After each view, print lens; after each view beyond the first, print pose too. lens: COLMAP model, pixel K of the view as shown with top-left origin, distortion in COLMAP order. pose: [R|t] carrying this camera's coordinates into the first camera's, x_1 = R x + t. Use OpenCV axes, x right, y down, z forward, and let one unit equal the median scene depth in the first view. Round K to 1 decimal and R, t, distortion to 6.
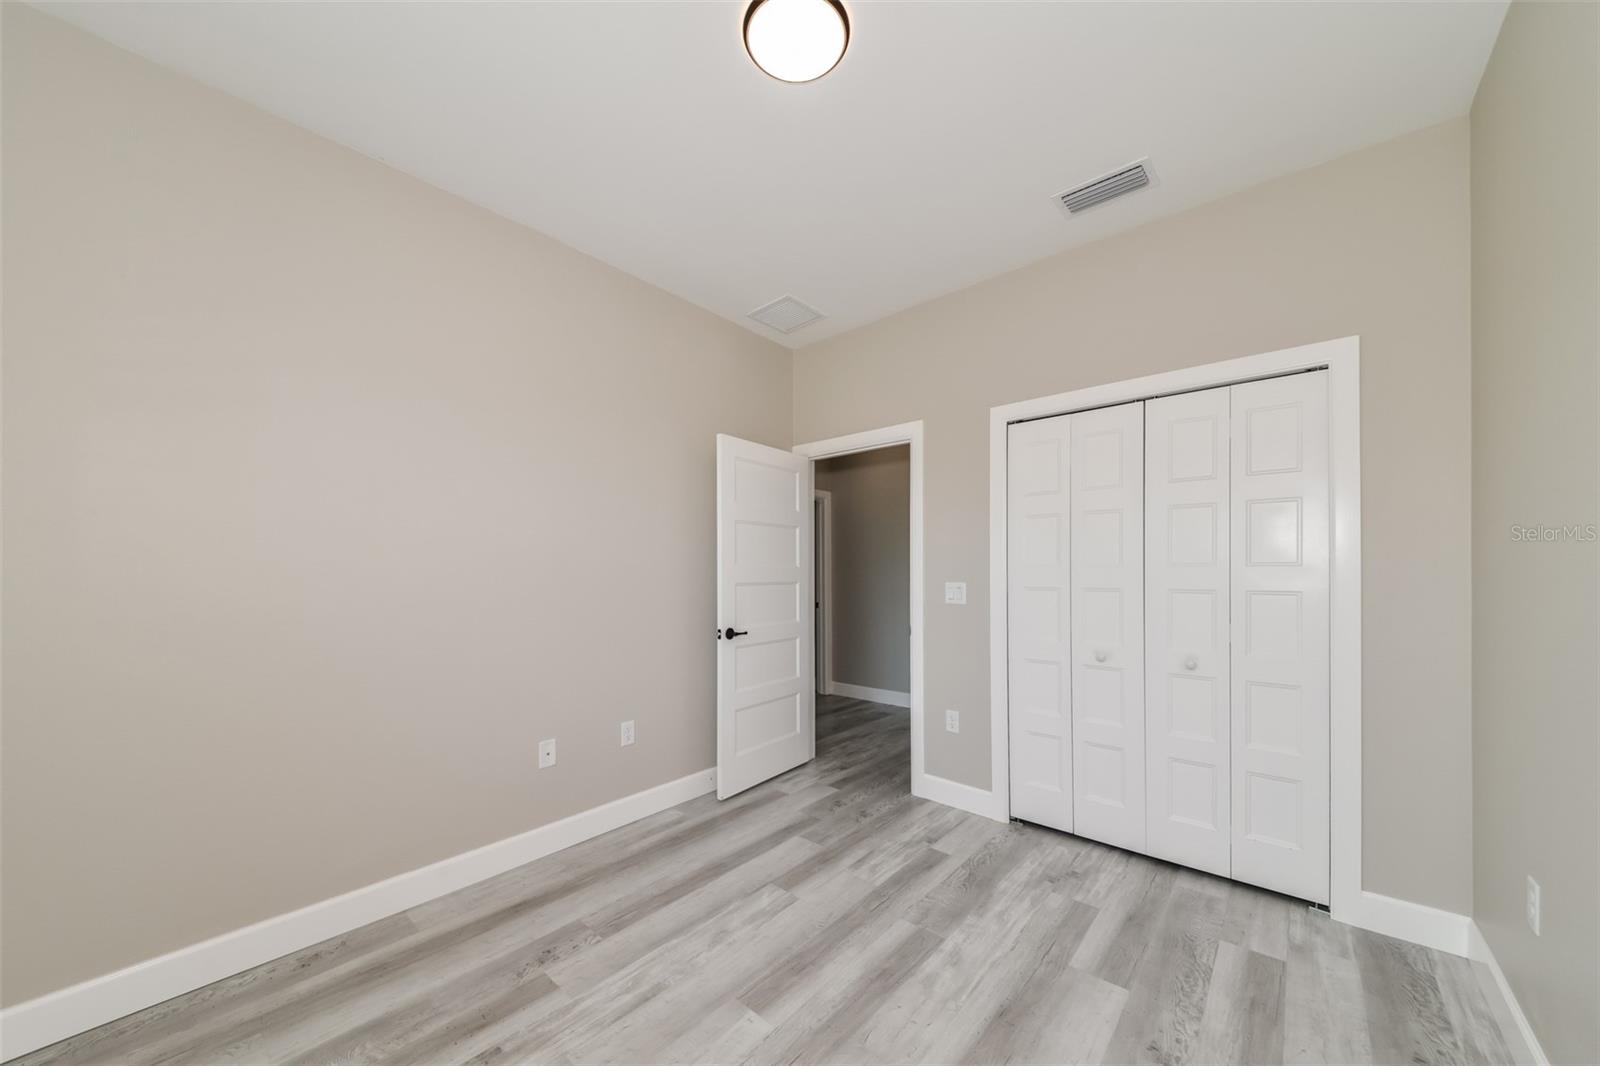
lens RADIAL K [[608.4, 0, 821.9], [0, 608.4, 570.7], [0, 0, 1]] dist [-0.000254, -0.000167]
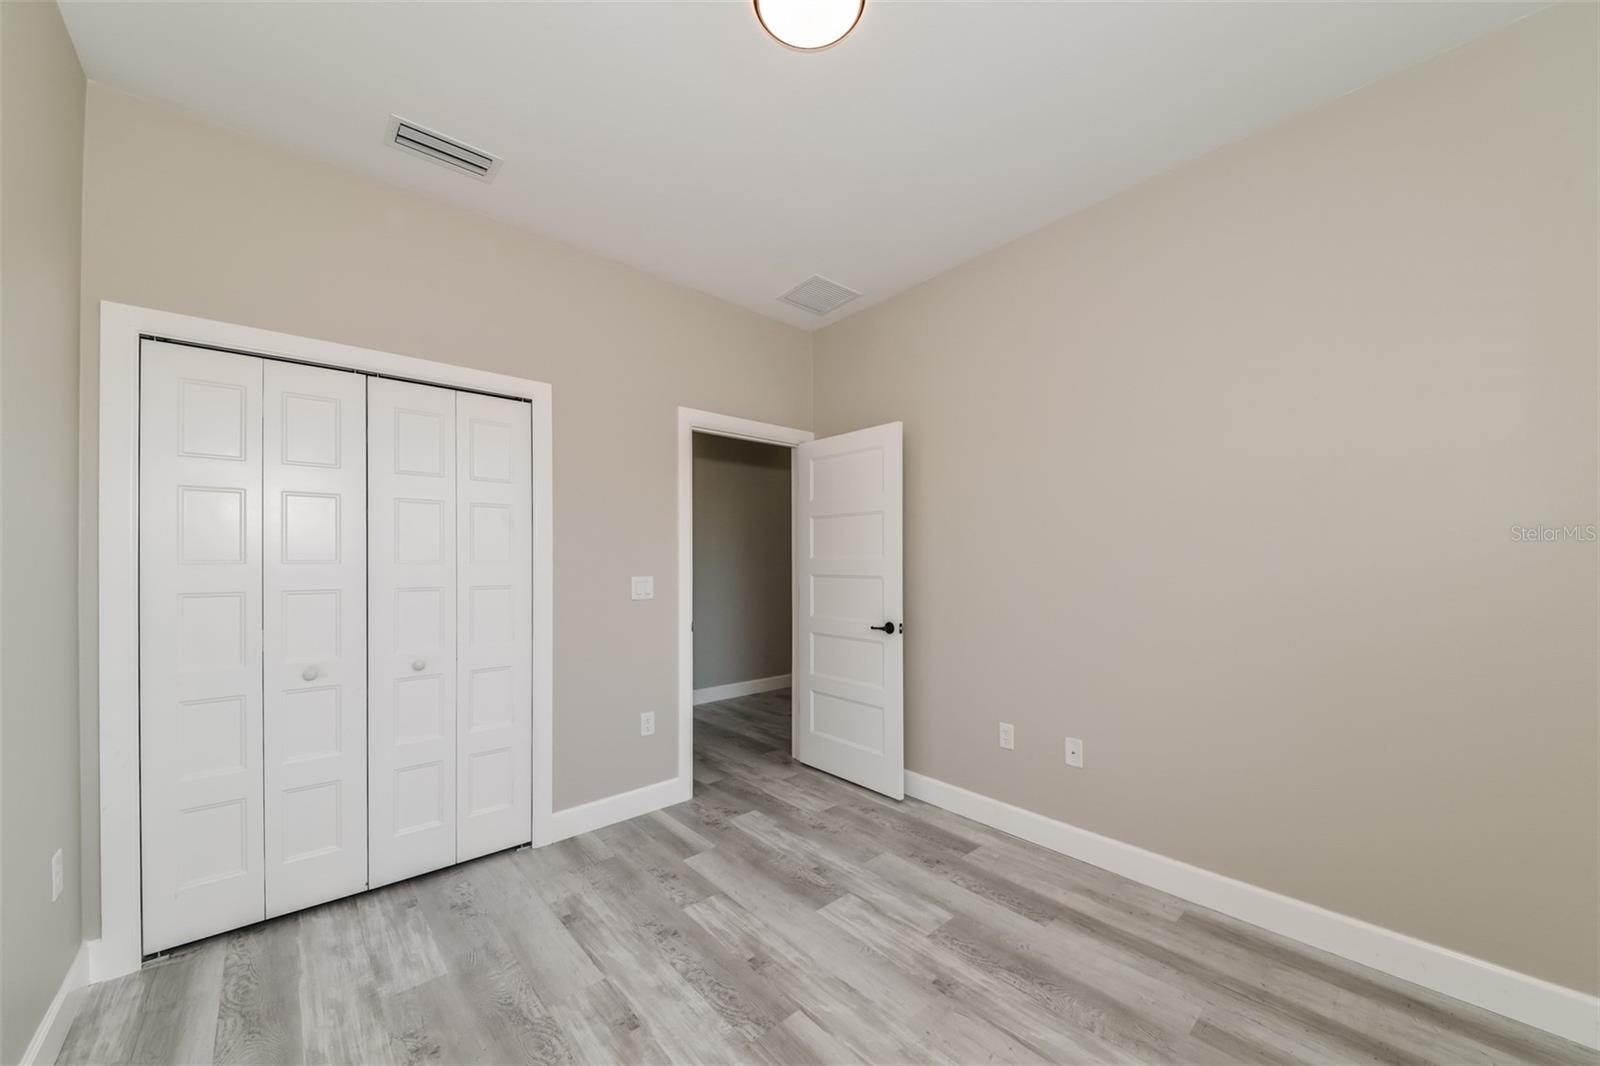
lens RADIAL K [[608.4, 0, 821.9], [0, 608.4, 570.7], [0, 0, 1]] dist [-0.000254, -0.000167]
pose [[0.085221, -0.006752, 0.996339, -0.331769], [0.005622, 0.999964, 0.006296, 0.001739], [-0.996346, 0.005065, 0.085255, 0.303375]]
